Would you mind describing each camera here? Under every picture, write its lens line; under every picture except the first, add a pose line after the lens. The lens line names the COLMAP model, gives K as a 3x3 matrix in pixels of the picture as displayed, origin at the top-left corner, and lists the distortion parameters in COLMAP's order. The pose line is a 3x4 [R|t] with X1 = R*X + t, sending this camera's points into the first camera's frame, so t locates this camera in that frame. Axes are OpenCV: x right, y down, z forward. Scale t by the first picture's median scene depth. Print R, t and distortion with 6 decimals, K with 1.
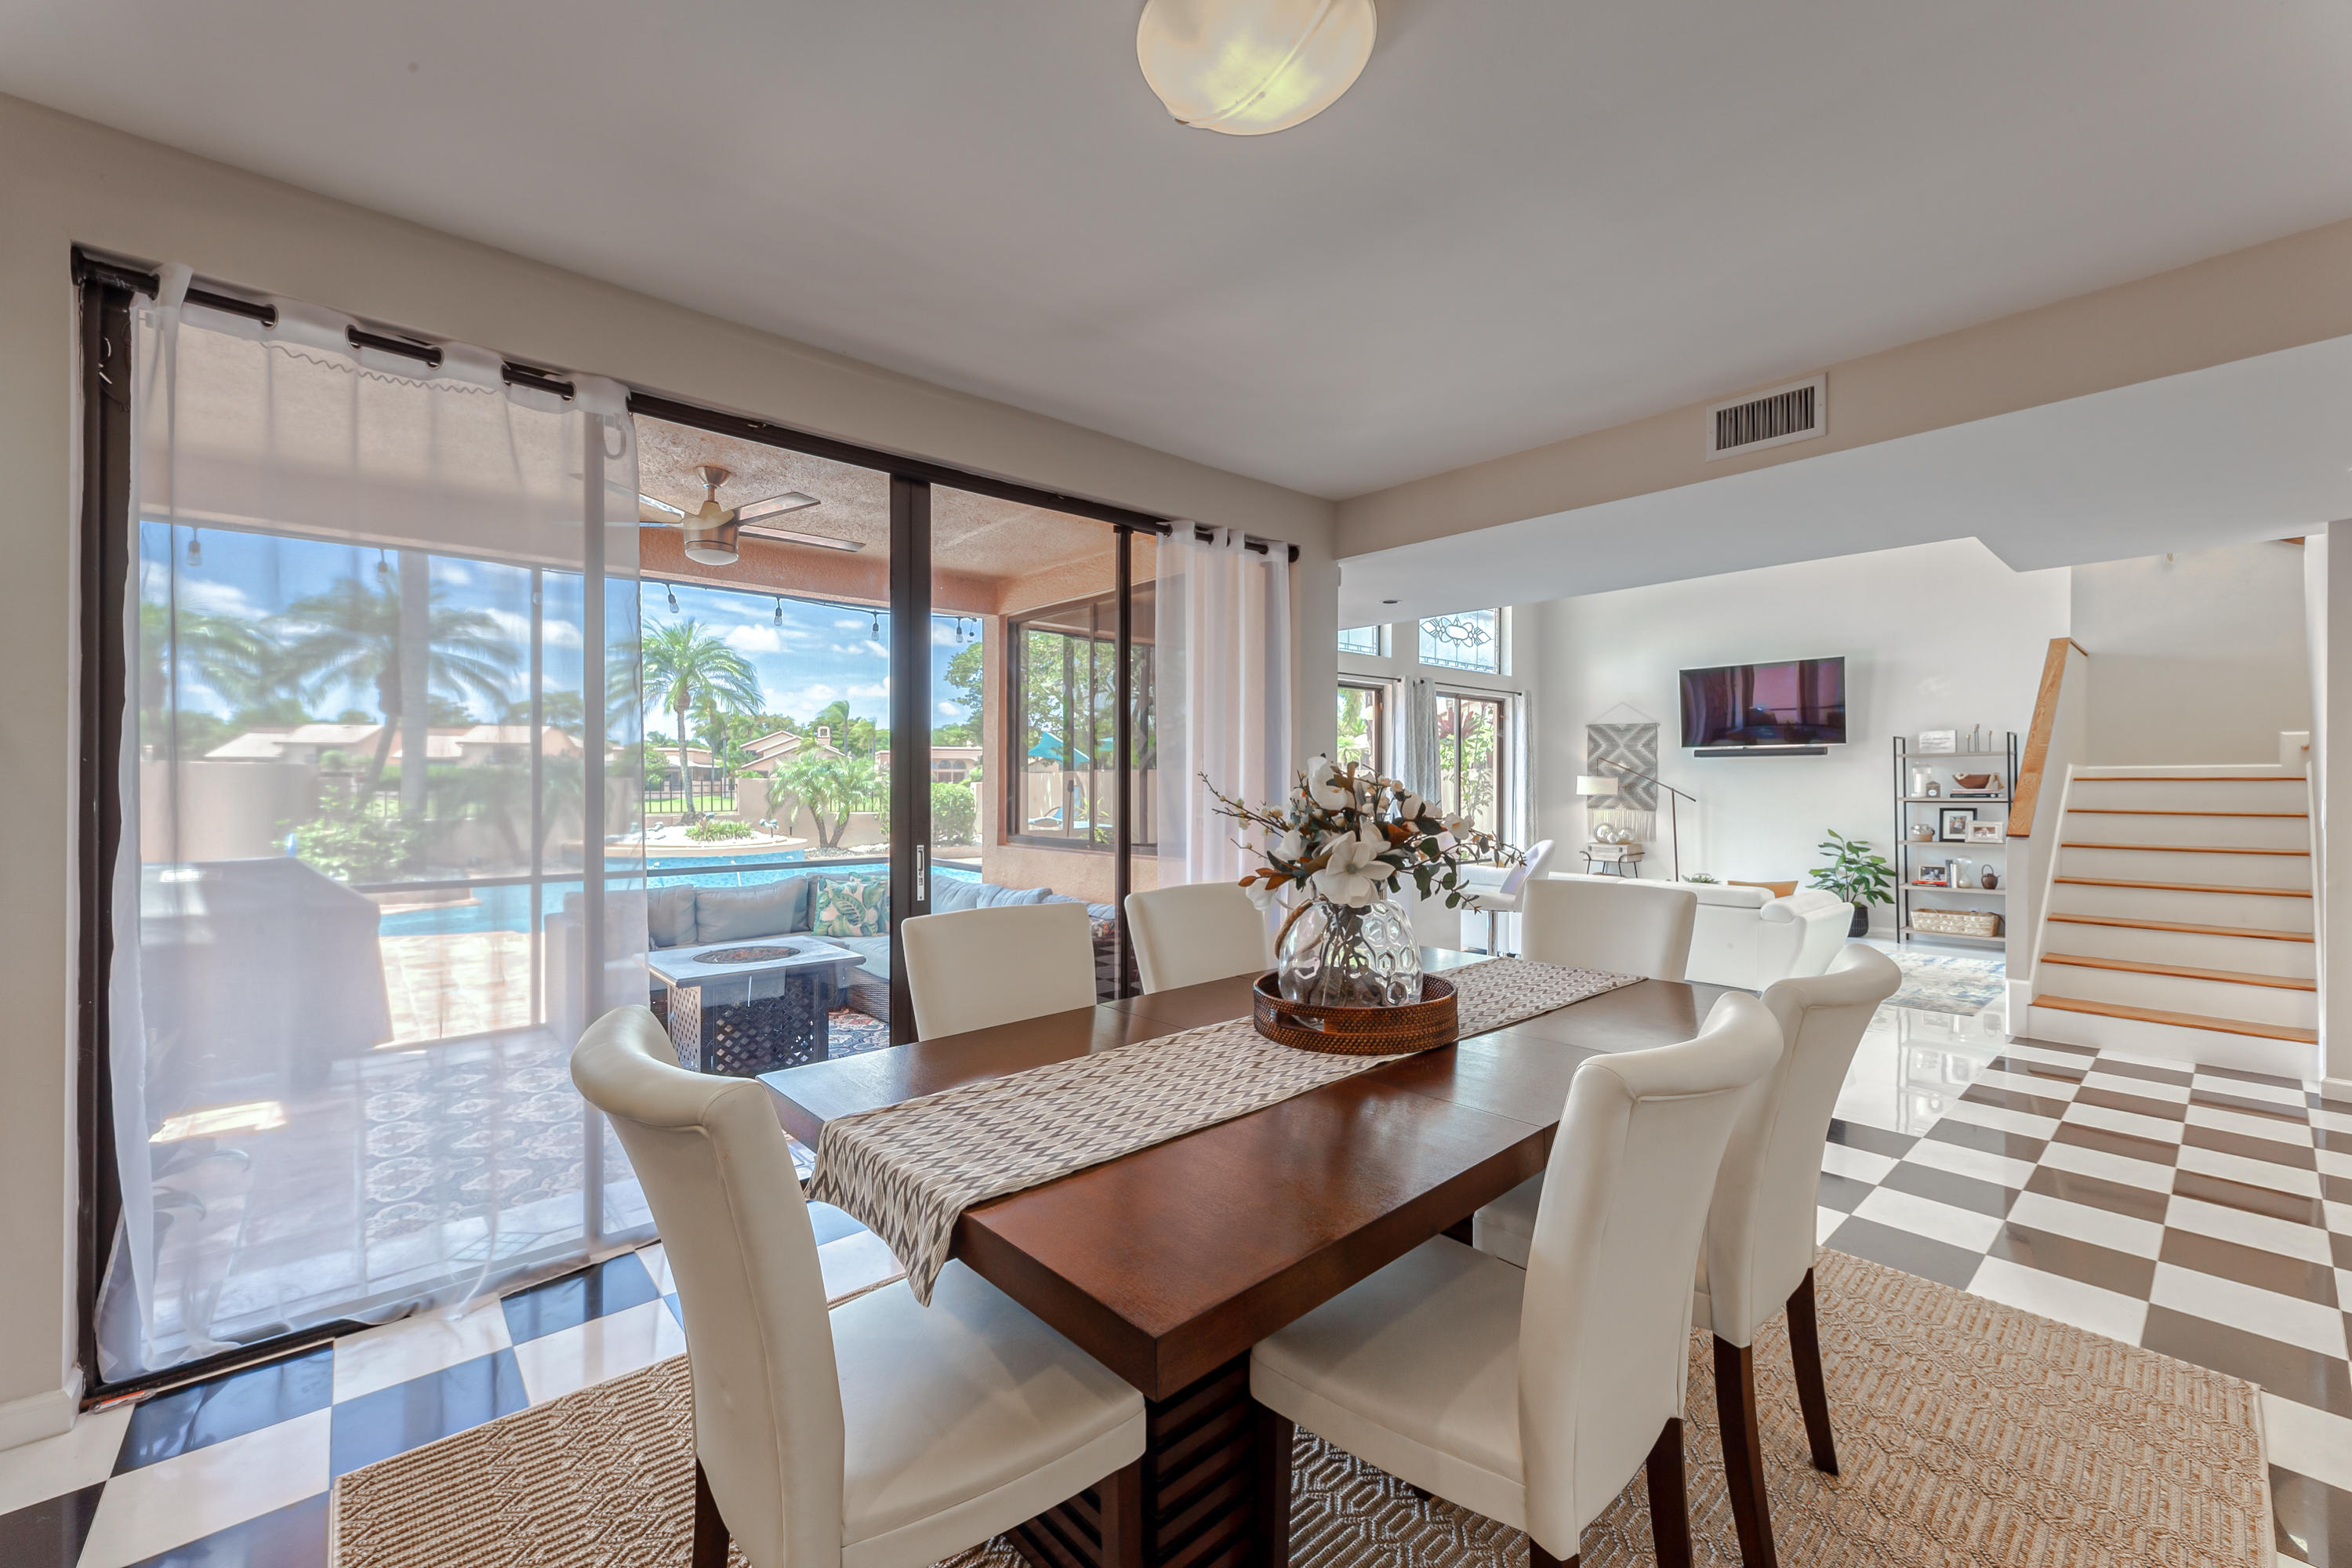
lens RADIAL K [[953.9, 0, 1173.9], [0, 953.9, 781.0], [0, 0, 1]] dist [0.008866, -0.001089]
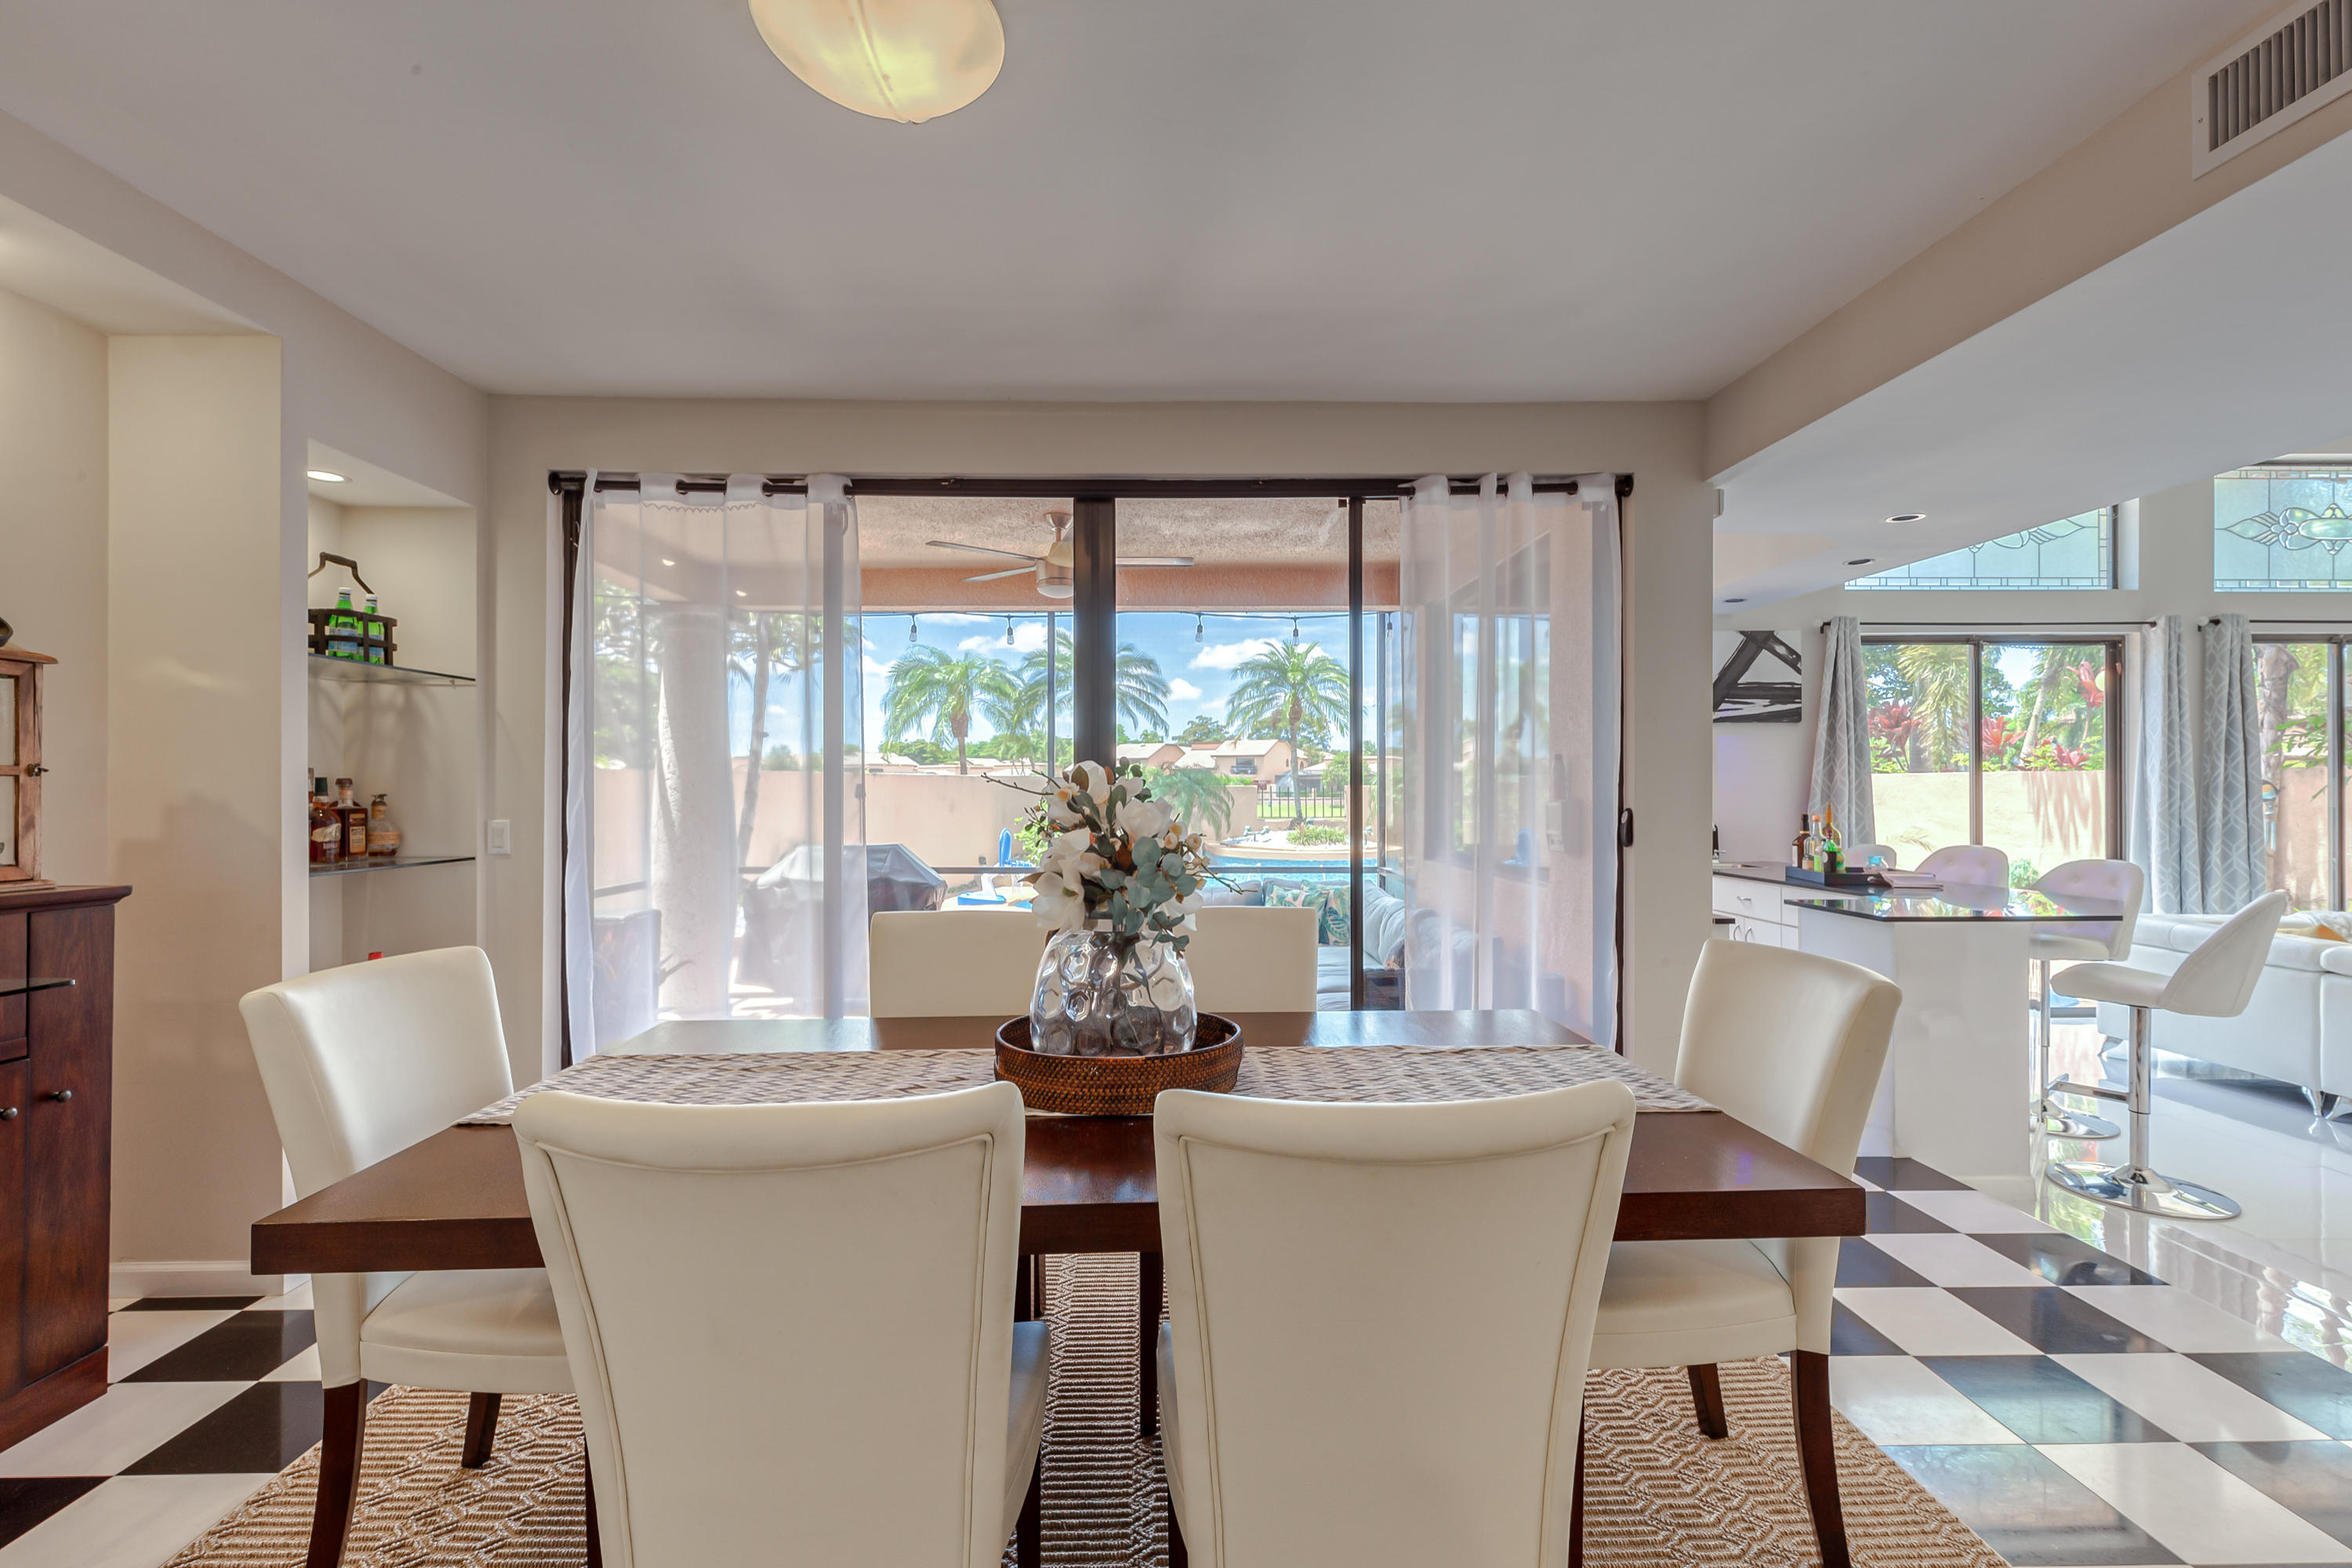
lens RADIAL K [[1015.9, 0, 1170.5], [0, 1015.9, 785.8], [0, 0, 1]] dist [0.001940, 0.000817]
pose [[0.759042, -0.003358, -0.651033, 0.196975], [0.002190, 0.999994, -0.002604, -0.000176], [0.651038, 0.000551, 0.759045, 0.084122]]
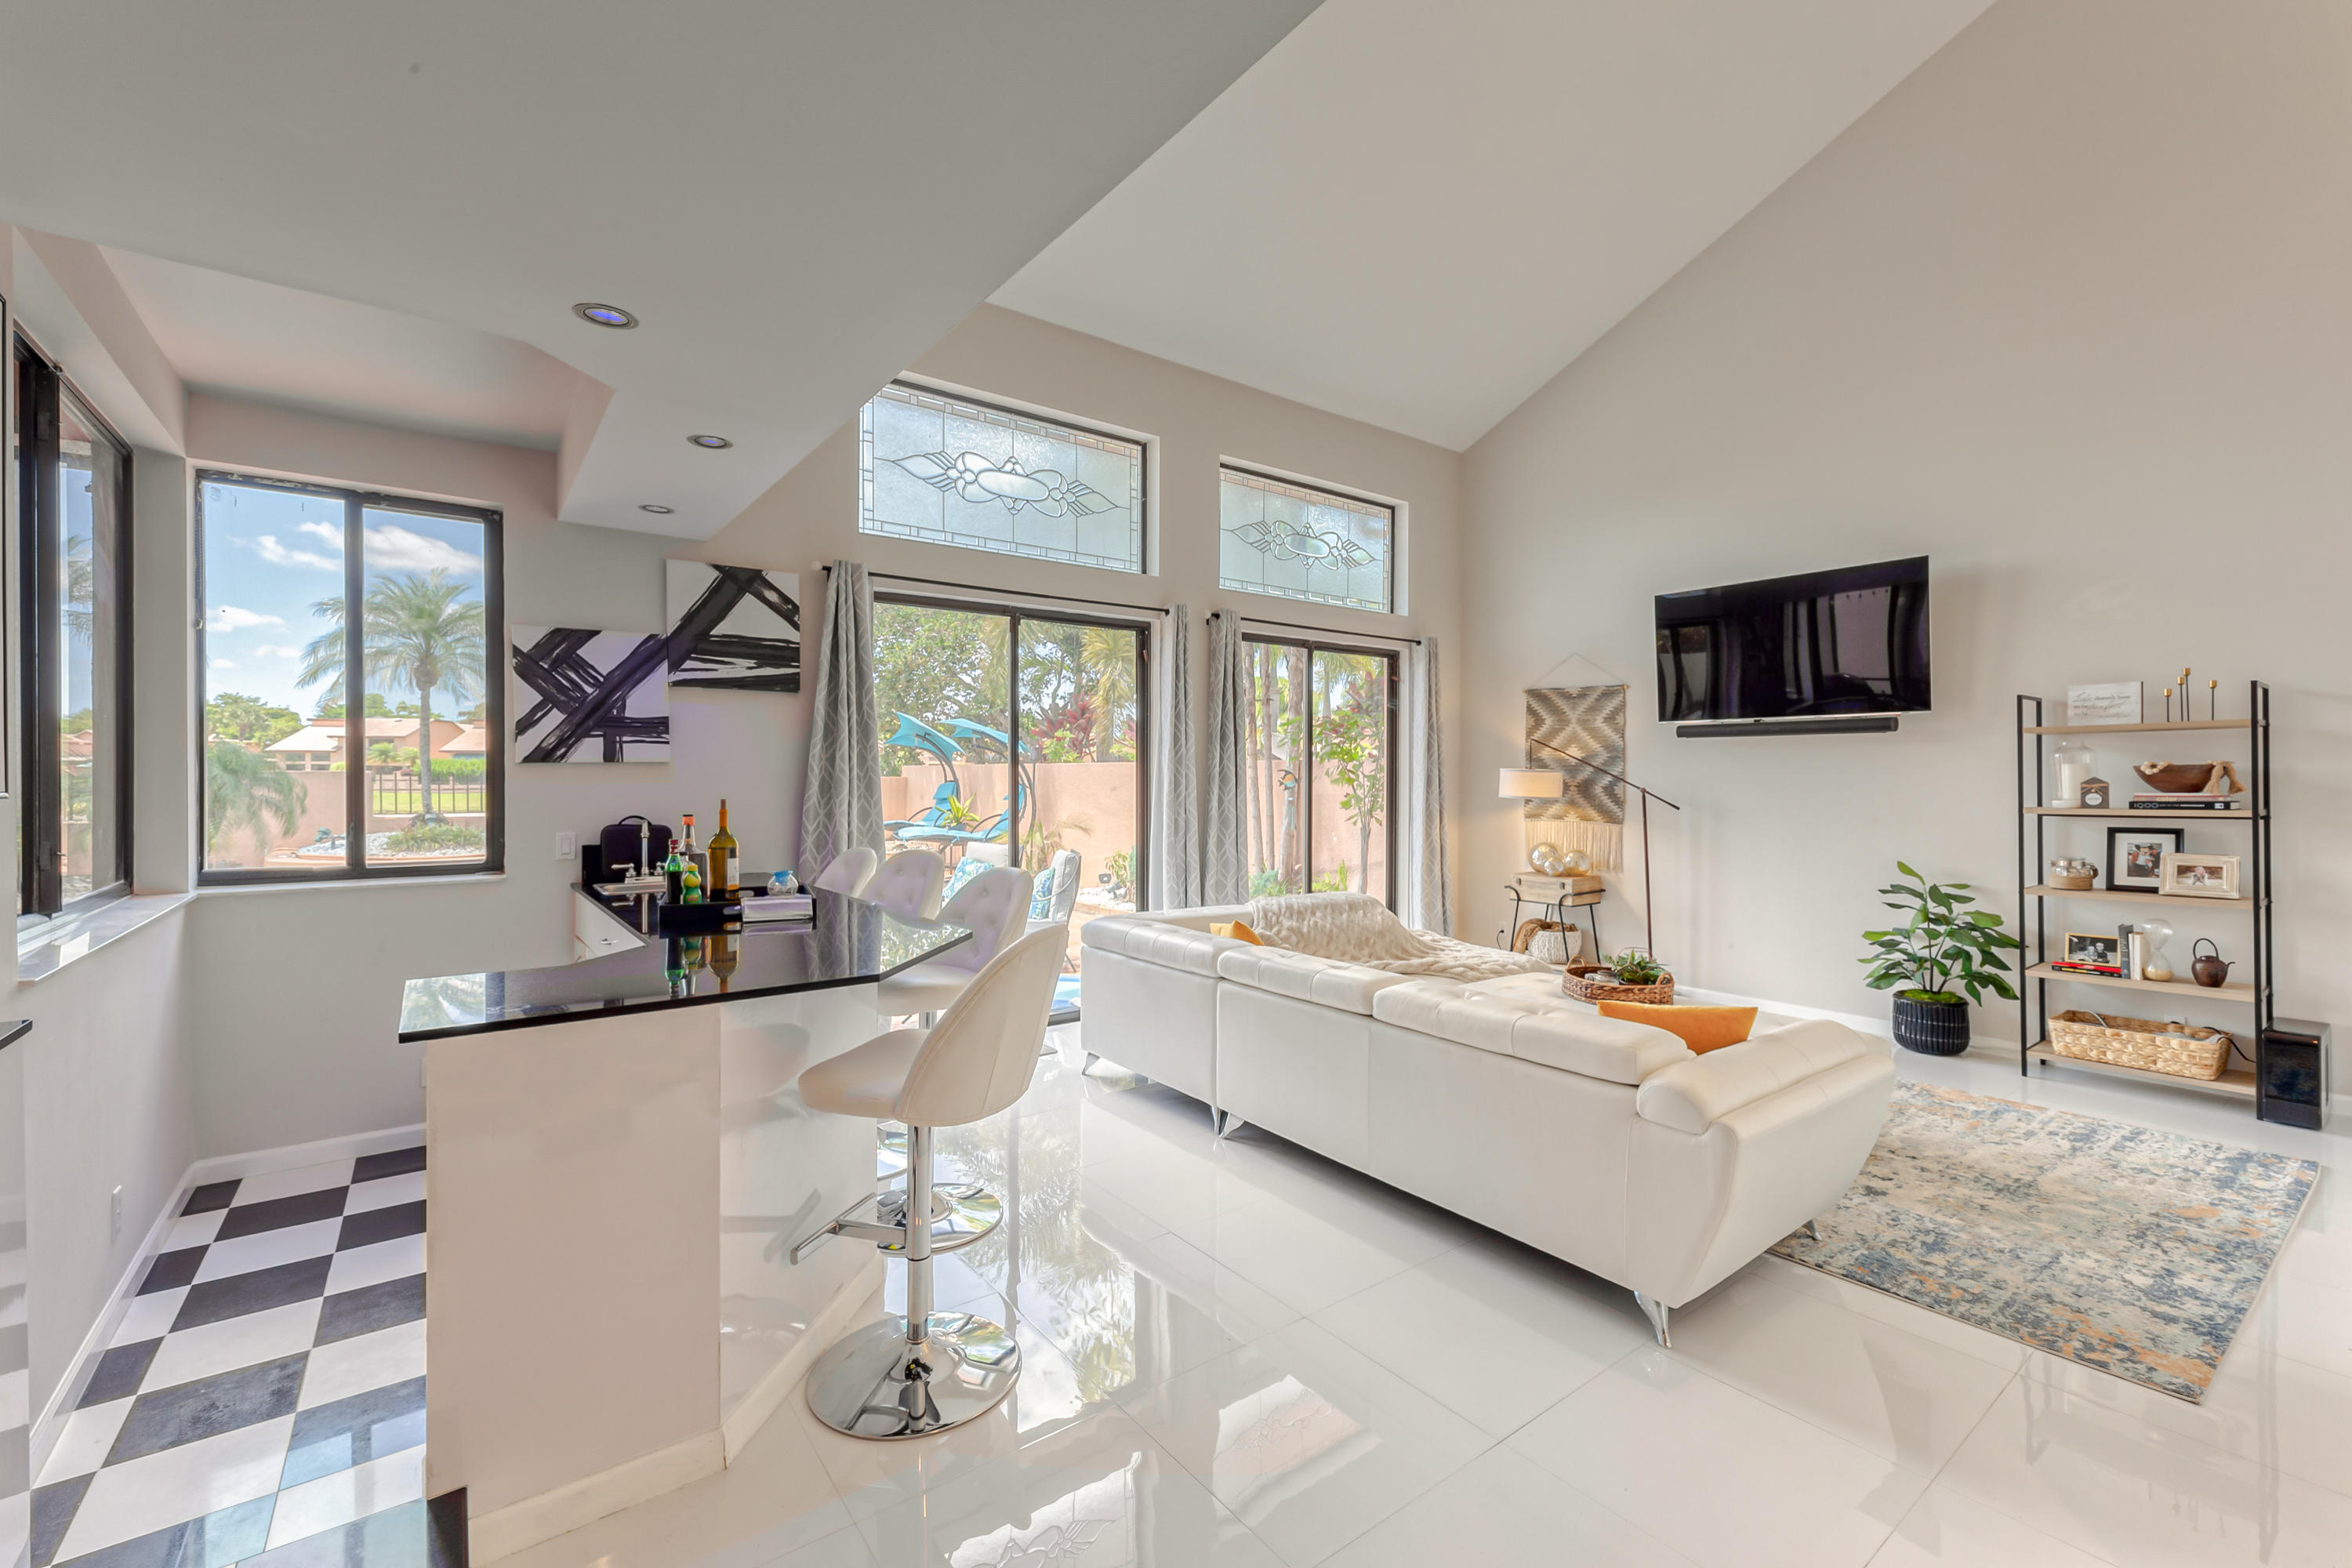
lens RADIAL K [[968.9, 0, 1180.8], [0, 968.9, 782.2], [0, 0, 1]] dist [0.007069, -0.001255]
pose [[0.996242, 0.002278, -0.086581, 0.324678], [-0.001655, 0.999972, 0.007258, -0.000503], [0.086595, -0.007088, 0.996218, 0.406864]]
